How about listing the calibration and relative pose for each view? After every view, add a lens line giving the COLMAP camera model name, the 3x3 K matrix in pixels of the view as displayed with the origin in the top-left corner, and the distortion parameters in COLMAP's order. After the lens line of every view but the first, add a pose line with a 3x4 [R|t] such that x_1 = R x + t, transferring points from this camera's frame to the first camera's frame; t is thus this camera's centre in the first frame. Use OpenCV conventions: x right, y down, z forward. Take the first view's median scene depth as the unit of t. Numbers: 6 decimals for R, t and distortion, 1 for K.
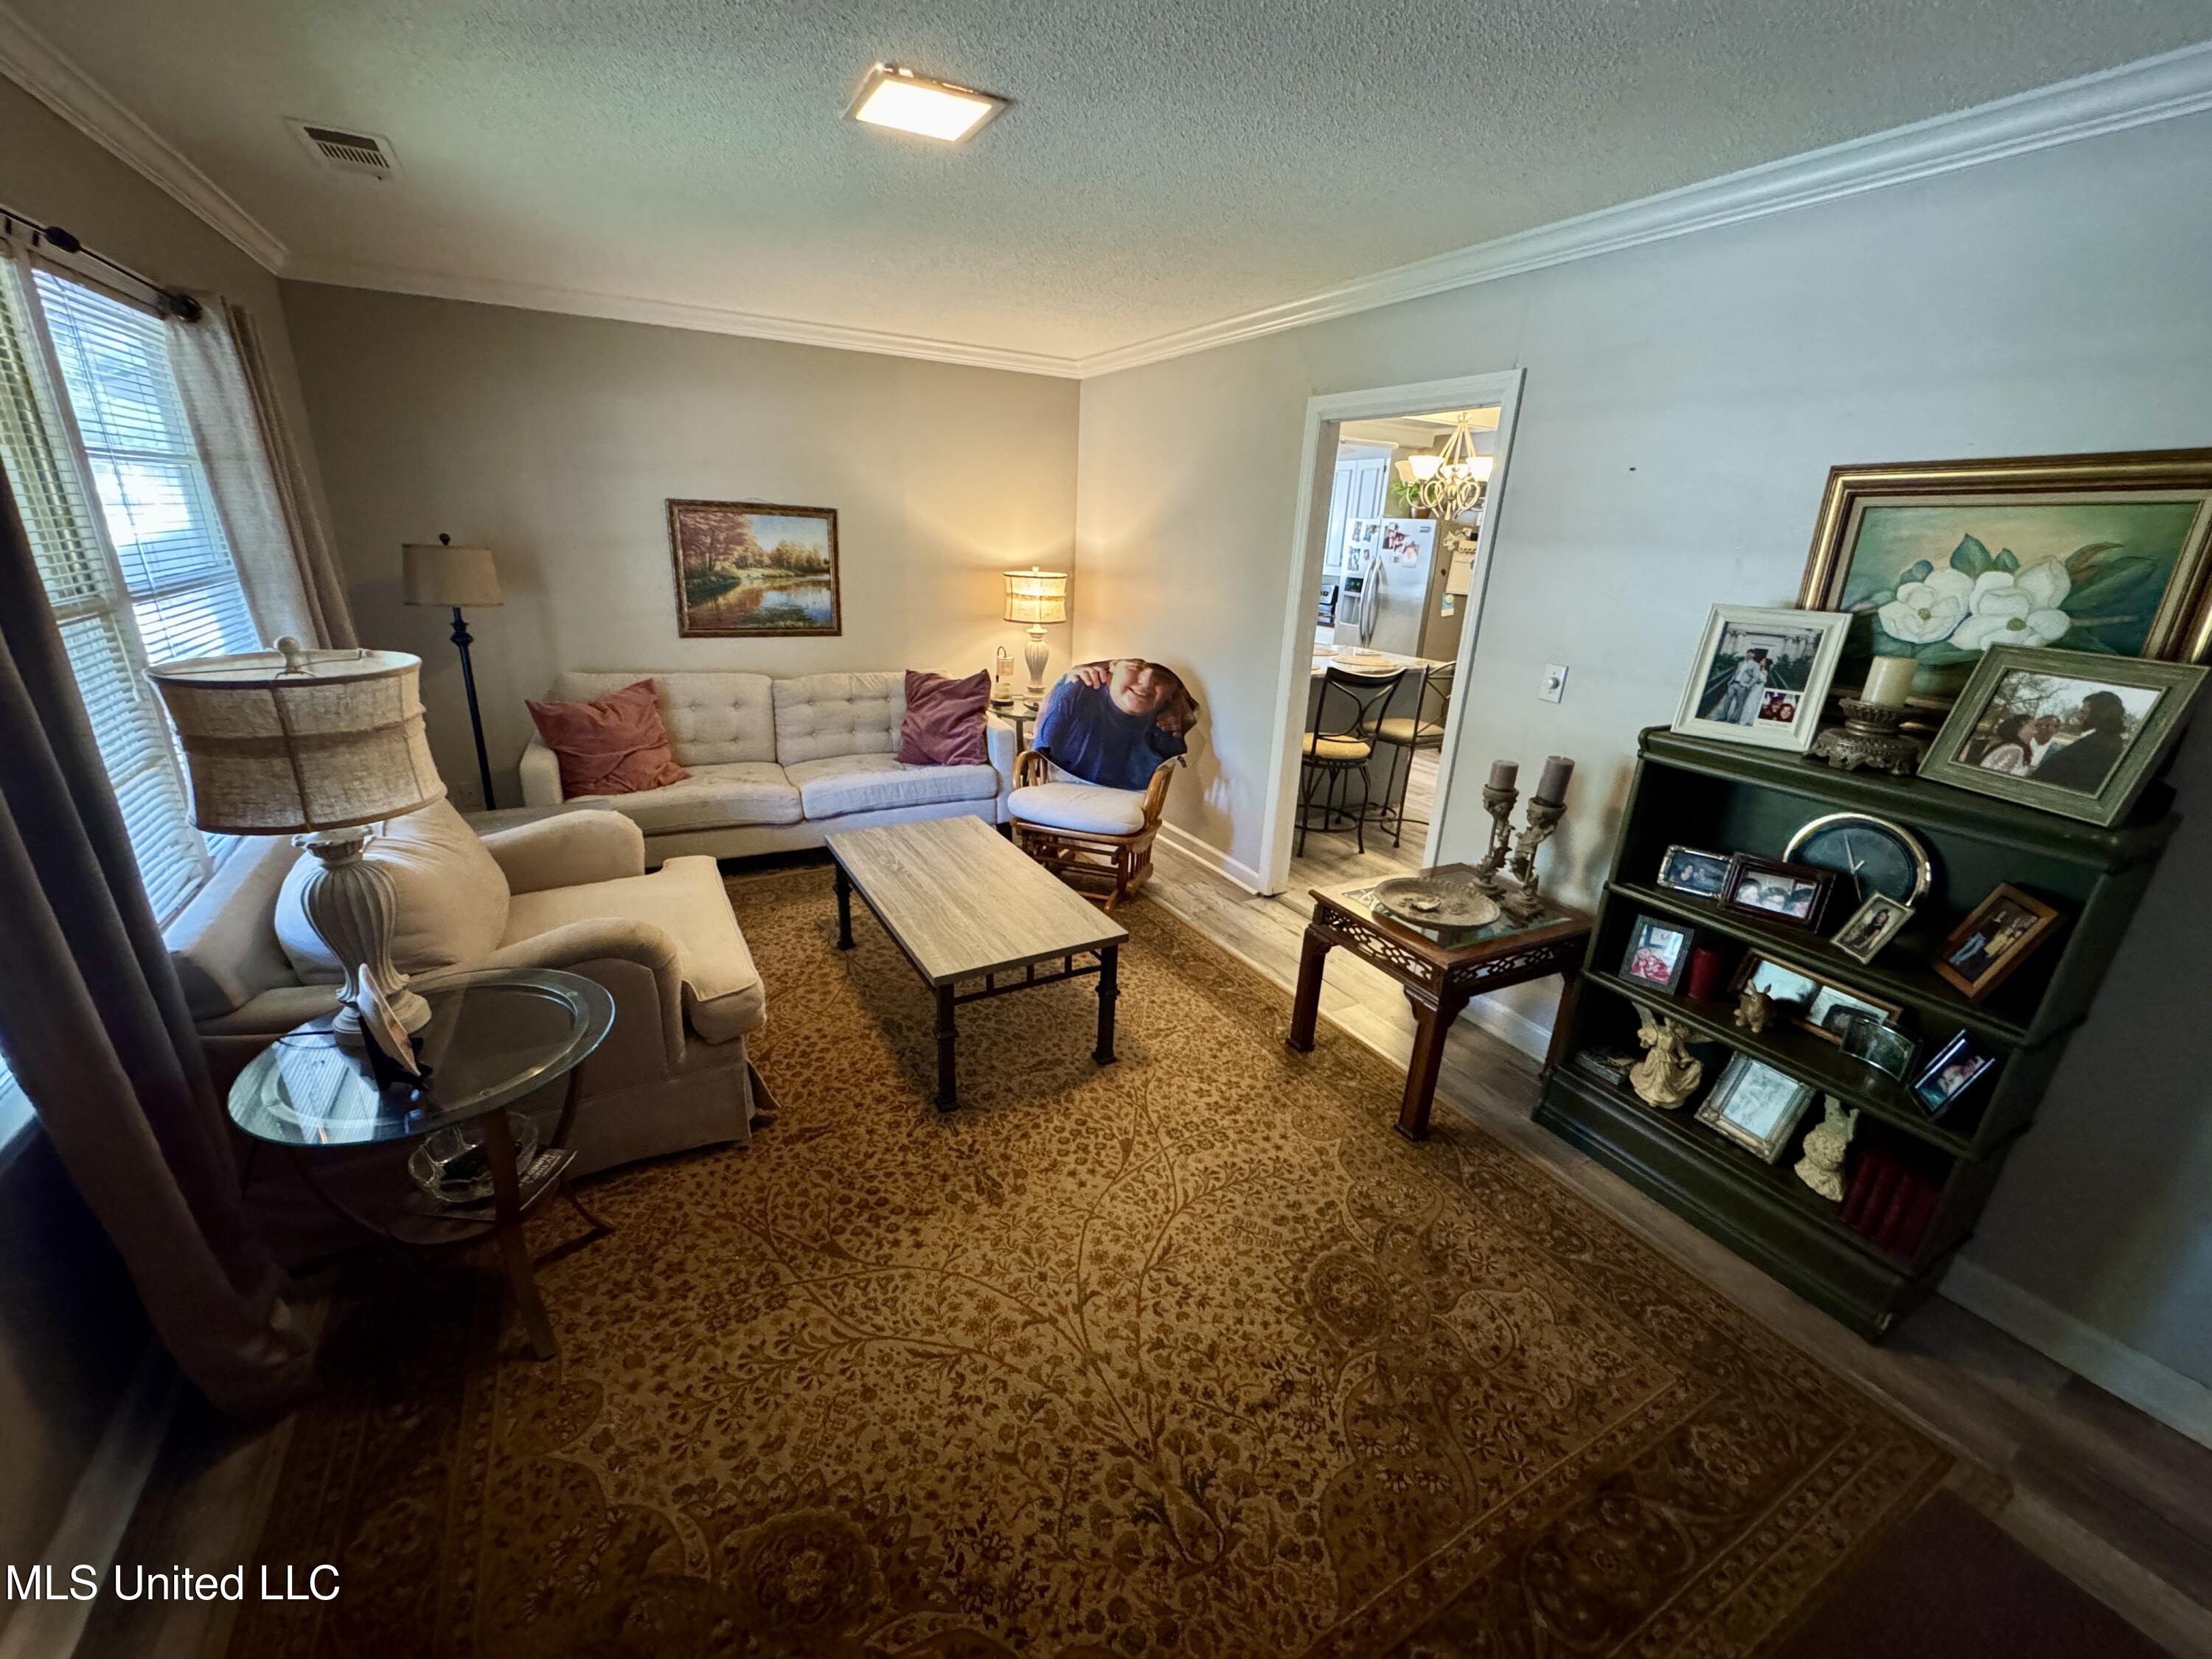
lens RADIAL K [[878.7, 0, 1104.5], [0, 878.7, 829.9], [0, 0, 1]] dist [-0.002292, 0.000072]
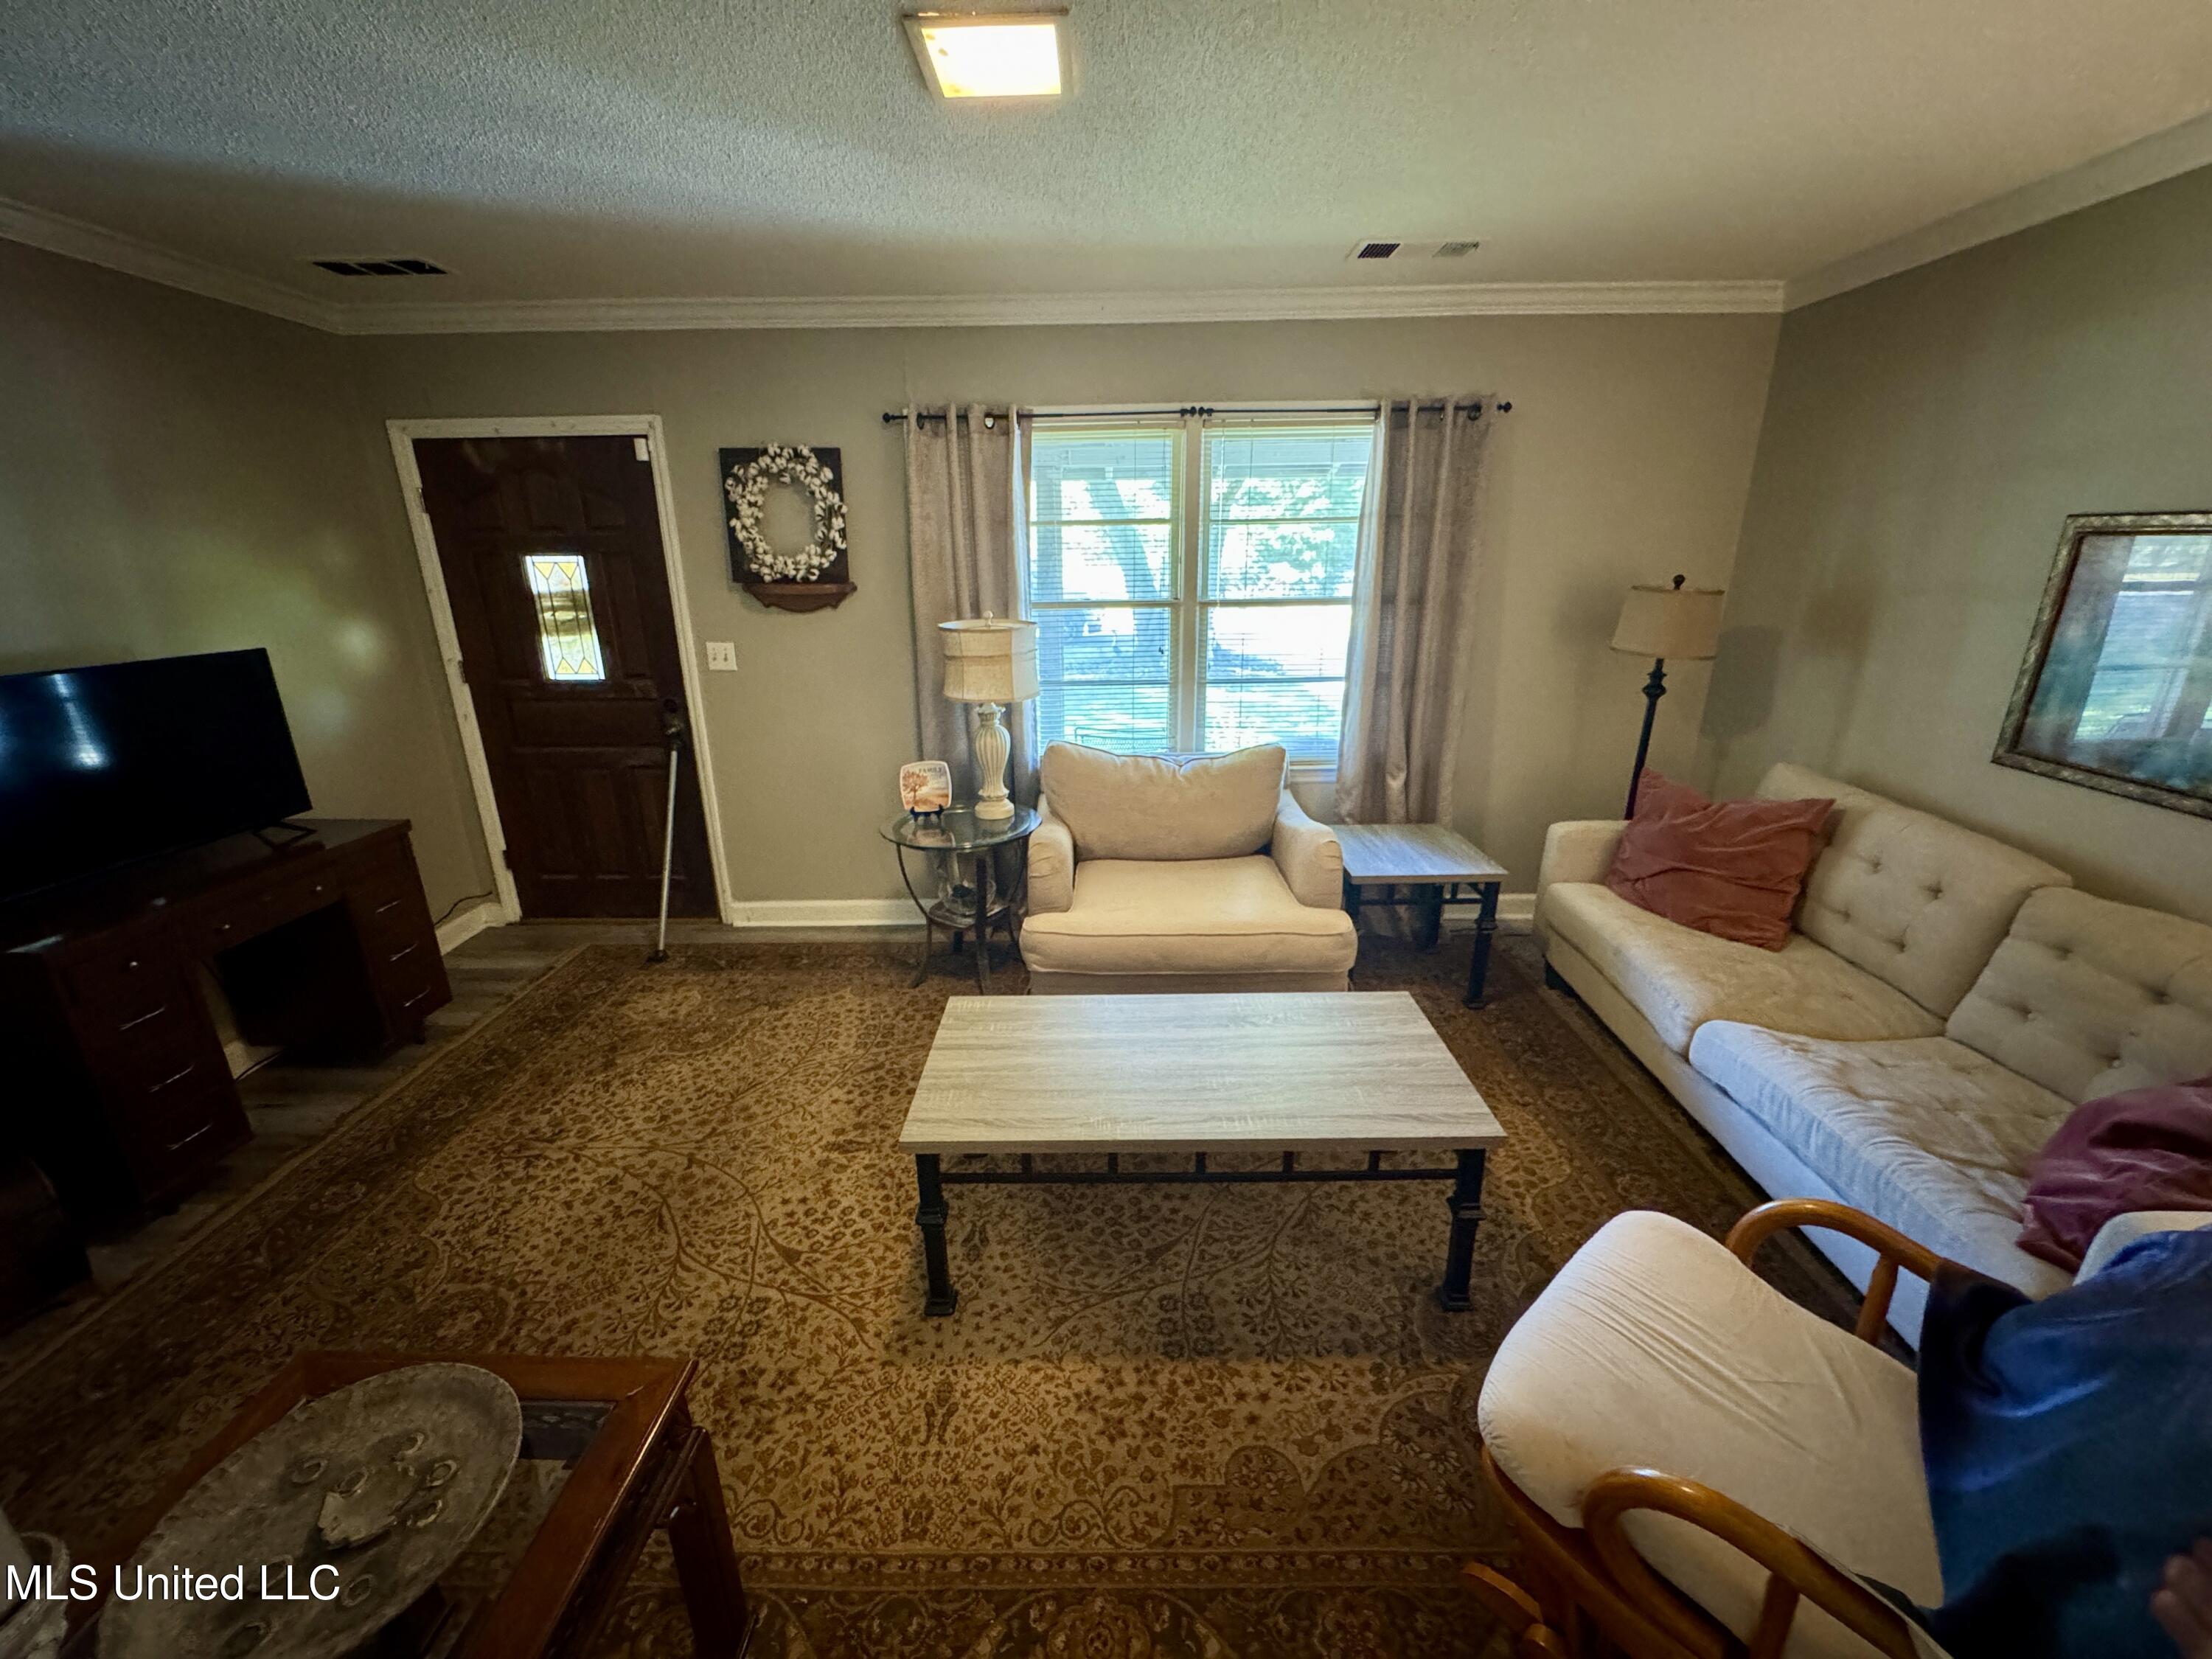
lens RADIAL K [[878.7, 0, 1104.5], [0, 878.7, 829.9], [0, 0, 1]] dist [-0.002292, 0.000072]
pose [[-0.498541, 0.231990, -0.835247, 0.398781], [-0.292884, 0.861786, 0.414178, -0.360320], [0.815889, 0.451115, -0.361690, 1.110056]]
